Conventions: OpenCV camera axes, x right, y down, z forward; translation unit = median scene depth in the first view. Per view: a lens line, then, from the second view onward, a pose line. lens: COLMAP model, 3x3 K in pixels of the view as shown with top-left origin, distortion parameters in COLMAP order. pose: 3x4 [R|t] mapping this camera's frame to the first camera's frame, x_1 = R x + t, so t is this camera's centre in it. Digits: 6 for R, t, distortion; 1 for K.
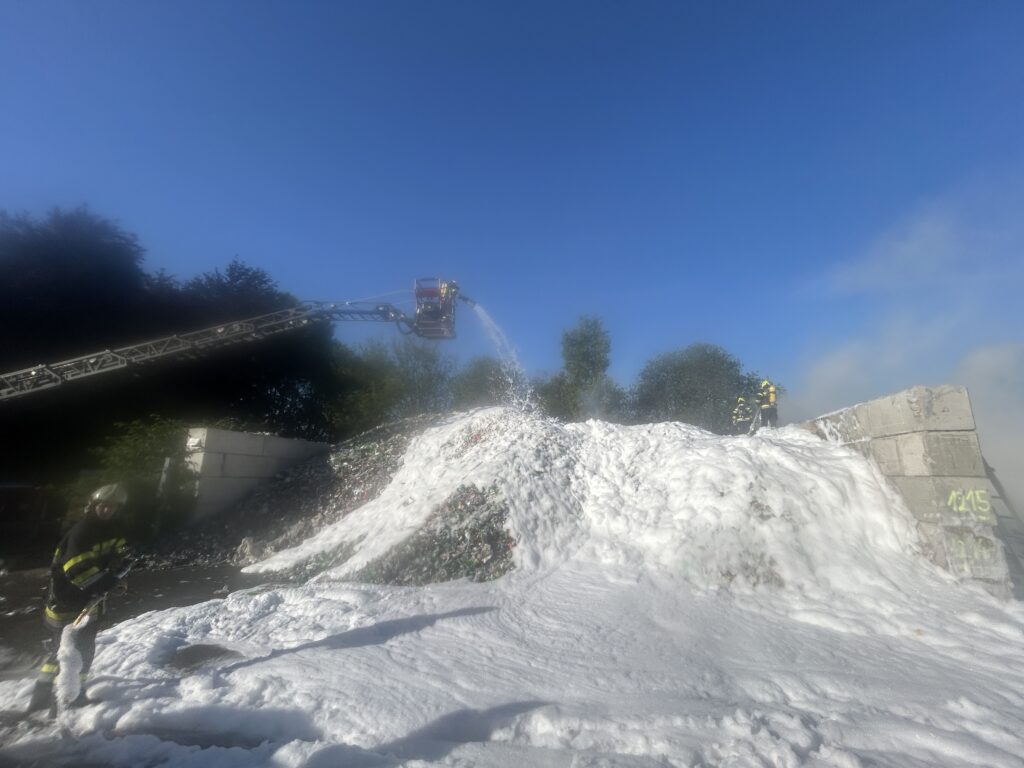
lens RADIAL K [[415.0, 0, 513.2], [0, 415.0, 391.3], [0, 0, 1]] dist [-0.001660, 0.000108]
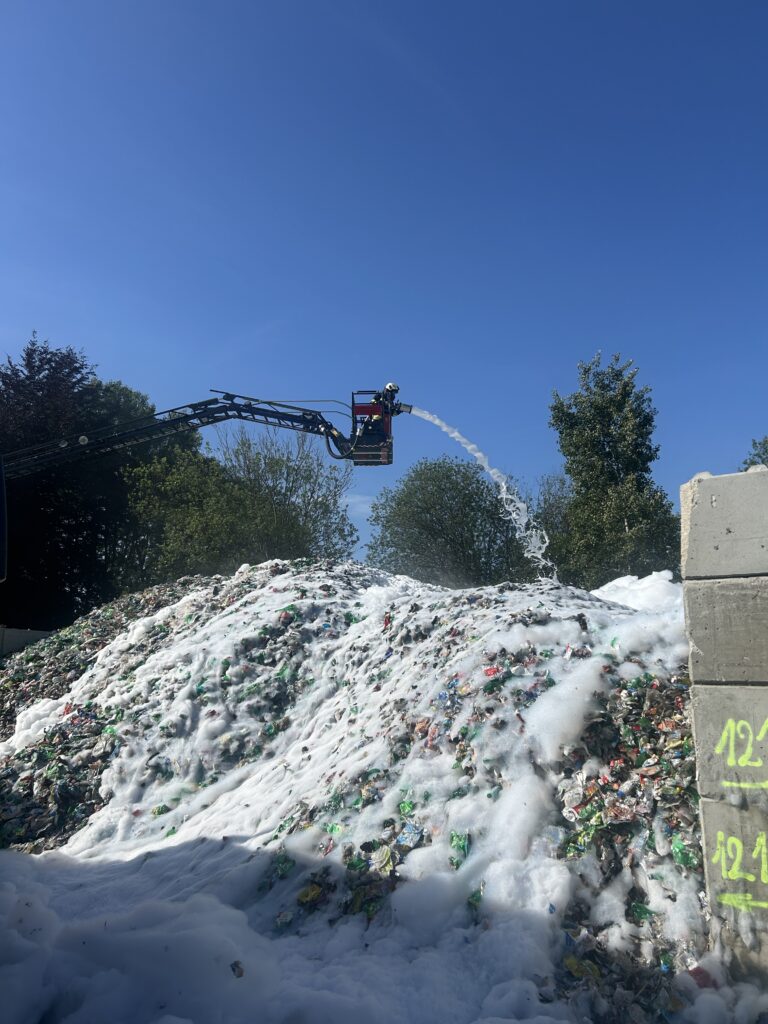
lens RADIAL K [[769.4, 0, 384.1], [0, 769.4, 513.0], [0, 0, 1]] dist [-0.002571, -0.000545]
pose [[0.962509, -0.065358, -0.263259, 0.471825], [0.061288, 0.997840, -0.023653, 0.013661], [0.264236, 0.006632, 0.964435, 0.073809]]
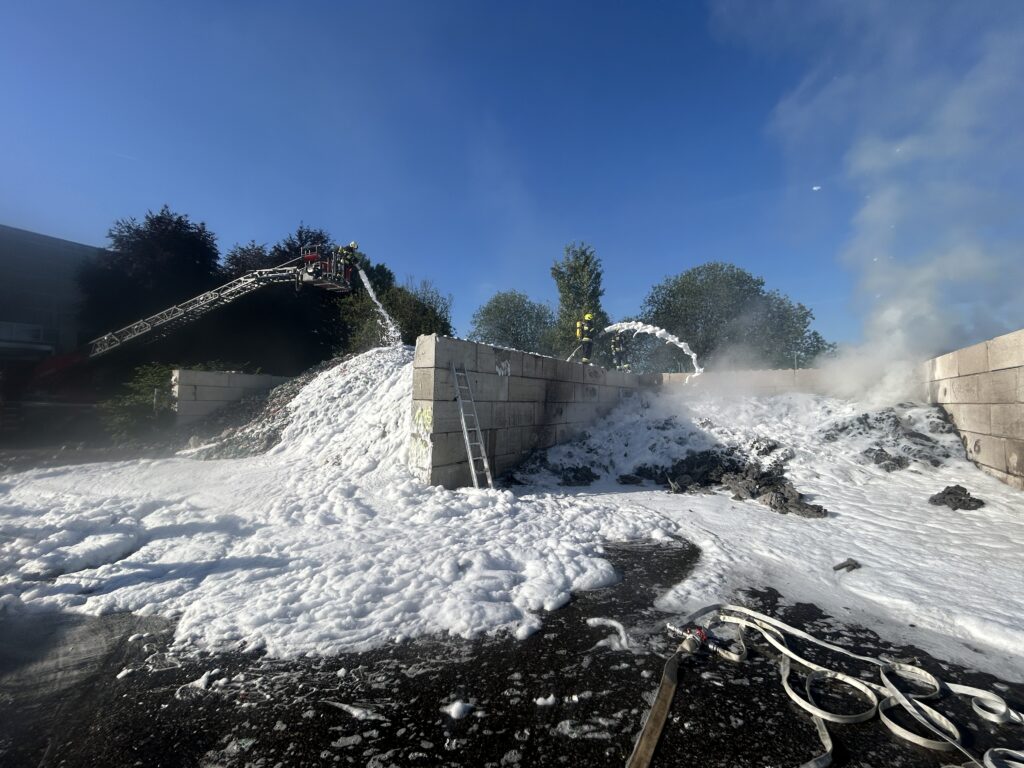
lens RADIAL K [[415.0, 0, 505.3], [0, 415.0, 386.0], [0, 0, 1]] dist [-0.001660, 0.000108]
pose [[0.955110, -0.004431, -0.296220, 0.916725], [0.050667, 0.987599, 0.148595, -0.021574], [0.291888, -0.156933, 0.943490, -0.138898]]
